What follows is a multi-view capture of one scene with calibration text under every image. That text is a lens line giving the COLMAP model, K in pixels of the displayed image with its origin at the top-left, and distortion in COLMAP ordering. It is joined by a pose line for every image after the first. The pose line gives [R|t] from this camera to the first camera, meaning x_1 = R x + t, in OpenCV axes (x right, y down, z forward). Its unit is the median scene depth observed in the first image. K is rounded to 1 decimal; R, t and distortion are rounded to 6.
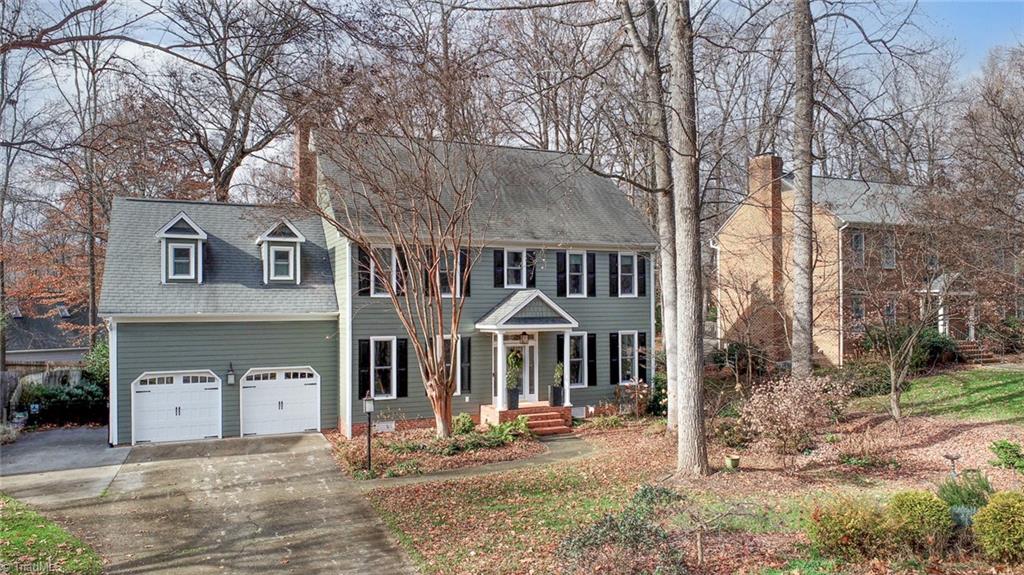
lens RADIAL K [[697.9, 0, 508.9], [0, 697.9, 306.8], [0, 0, 1]] dist [-0.007362, -0.001407]
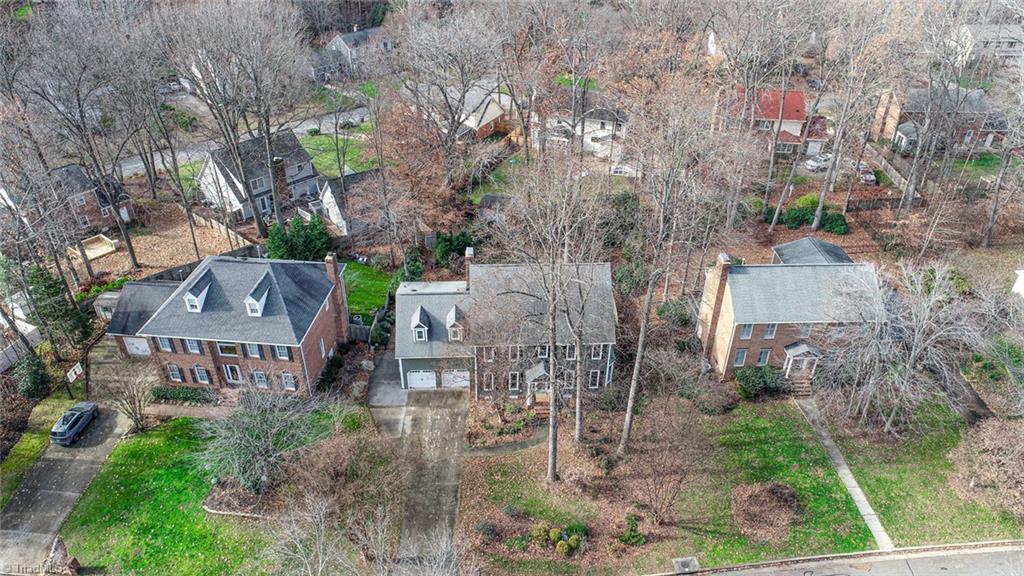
lens RADIAL K [[691.4, 0, 512.0], [0, 691.4, 288.0], [0, 0, 1]] dist [-0.007189, 0.000855]
pose [[0.929829, 0.211790, -0.300938, 0.654486], [-0.010502, 0.832722, 0.553592, -1.752326], [0.367843, -0.511585, 0.776513, -0.896610]]
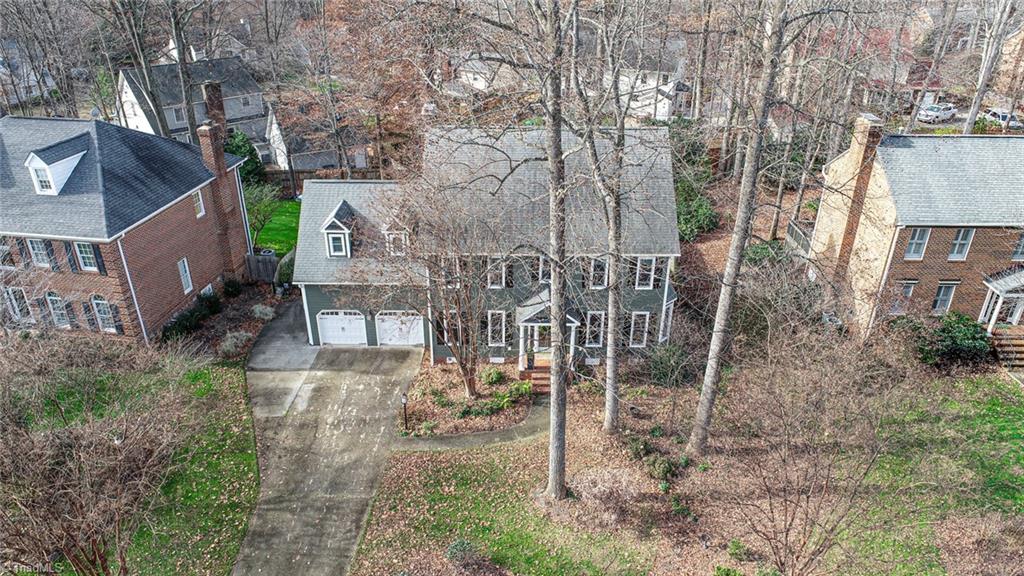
lens RADIAL K [[691.4, 0, 512.0], [0, 691.4, 288.0], [0, 0, 1]] dist [-0.007189, 0.000855]
pose [[0.910132, 0.196780, -0.364605, 0.493955], [-0.006317, 0.886501, 0.462683, -0.718972], [0.414270, -0.418799, 0.808076, -0.152406]]
